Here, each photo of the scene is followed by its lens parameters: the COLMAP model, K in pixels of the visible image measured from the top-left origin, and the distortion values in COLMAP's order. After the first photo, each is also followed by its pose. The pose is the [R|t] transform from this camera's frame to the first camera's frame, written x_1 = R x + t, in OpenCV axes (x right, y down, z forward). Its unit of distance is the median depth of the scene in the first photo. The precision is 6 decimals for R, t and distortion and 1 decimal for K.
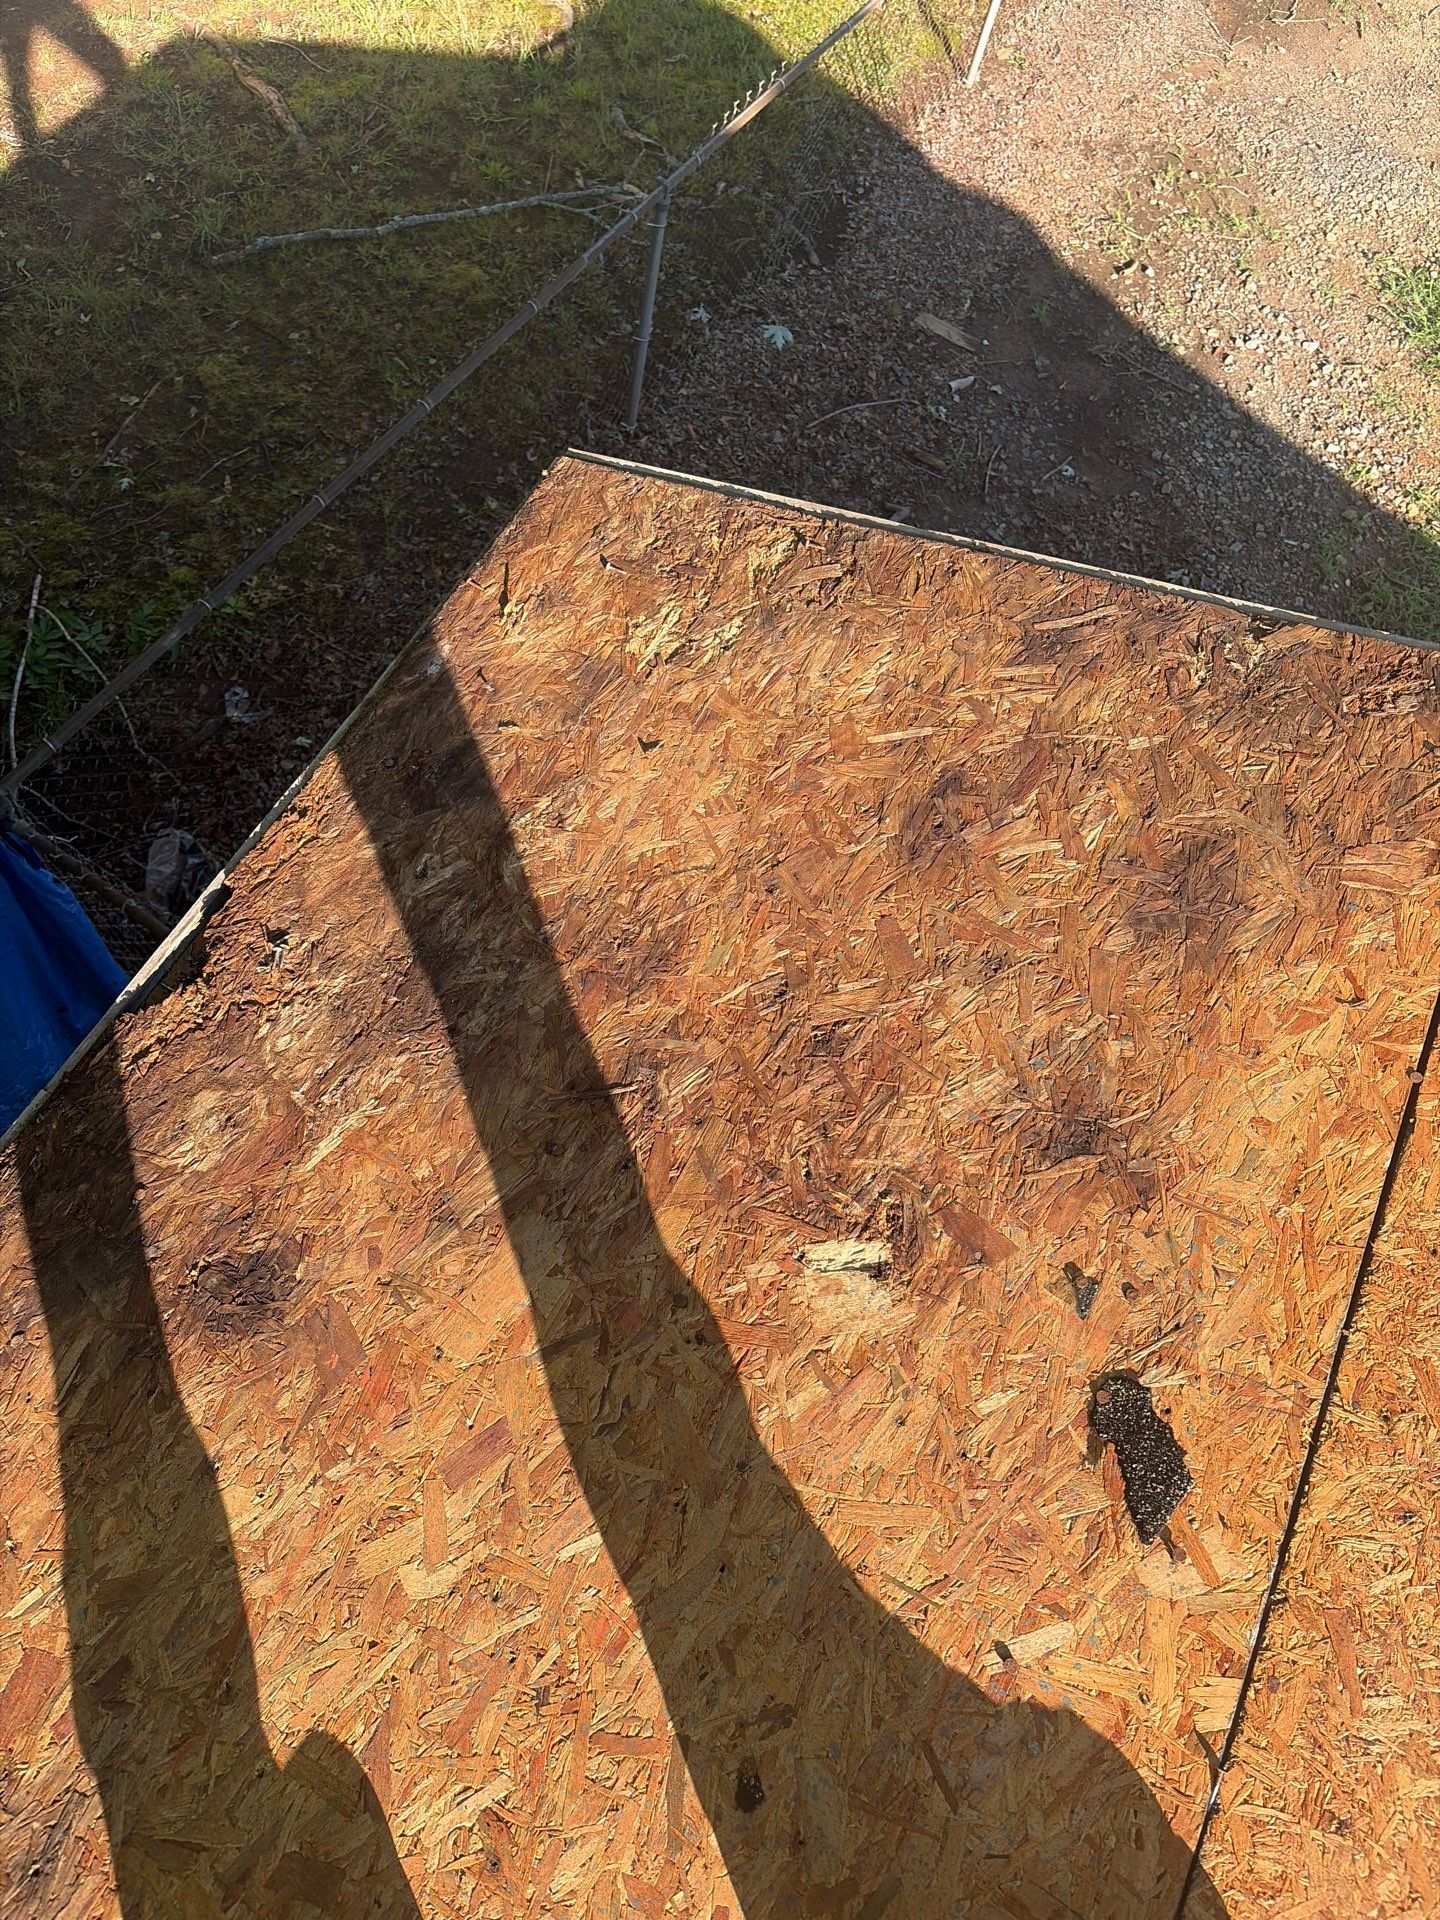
lens RADIAL K [[1379.6, 0, 720.0], [0, 1379.6, 960.0], [0, 0, 1]] dist [0.024447, -0.004705]
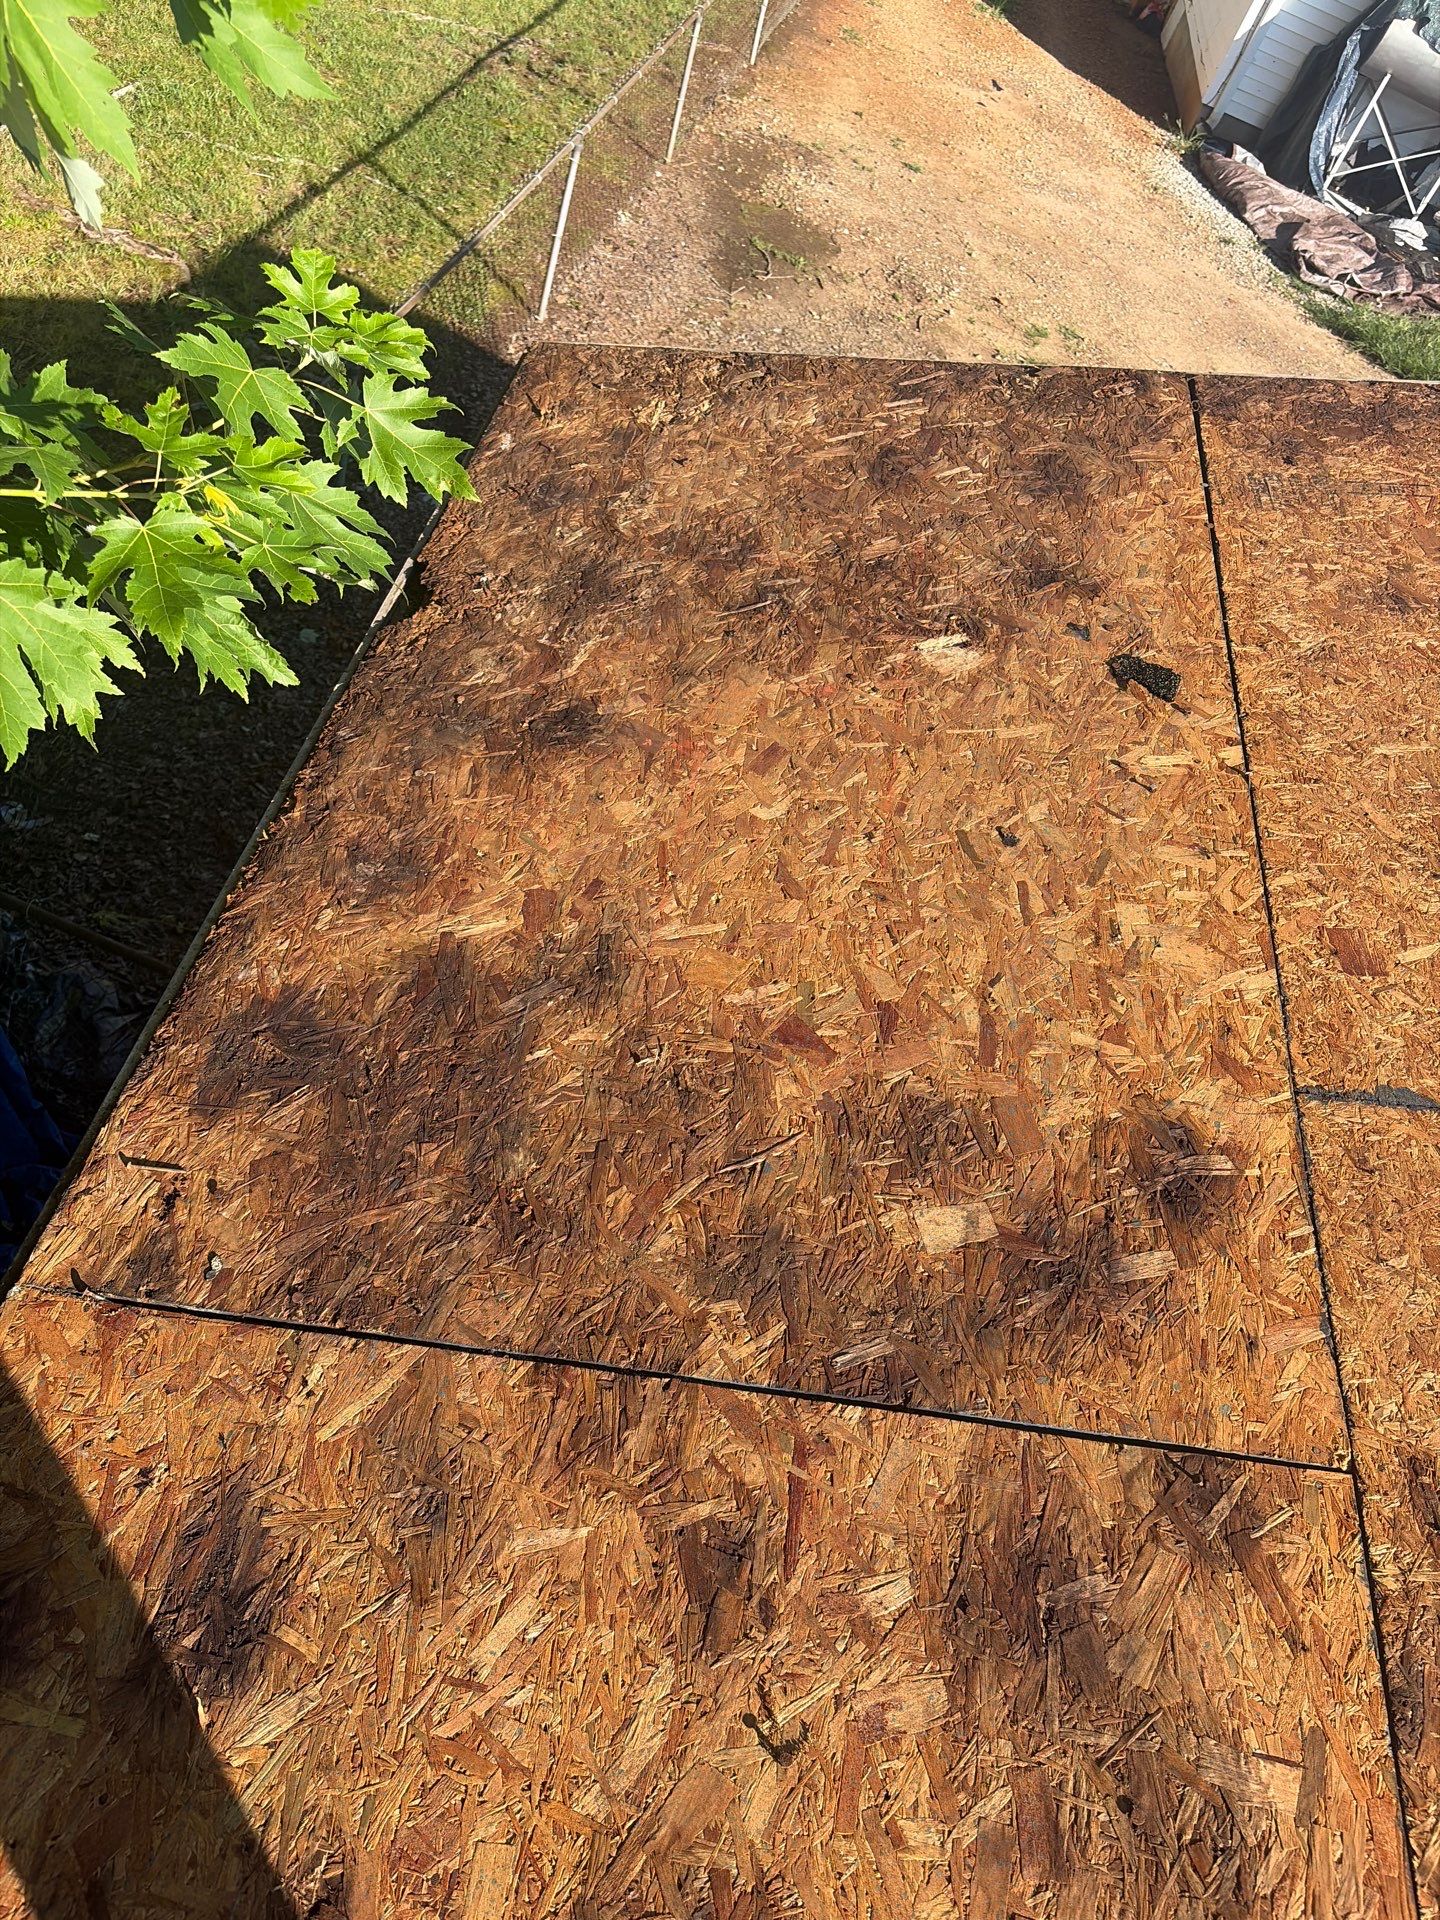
lens RADIAL K [[1324.9, 0, 710.0], [0, 1324.9, 957.3], [0, 0, 1]] dist [0.057182, -0.057686]
pose [[0.947511, -0.155865, 0.279158, -0.623710], [0.200219, 0.969984, -0.137997, 0.693601], [-0.249270, 0.186646, 0.950278, -0.322912]]
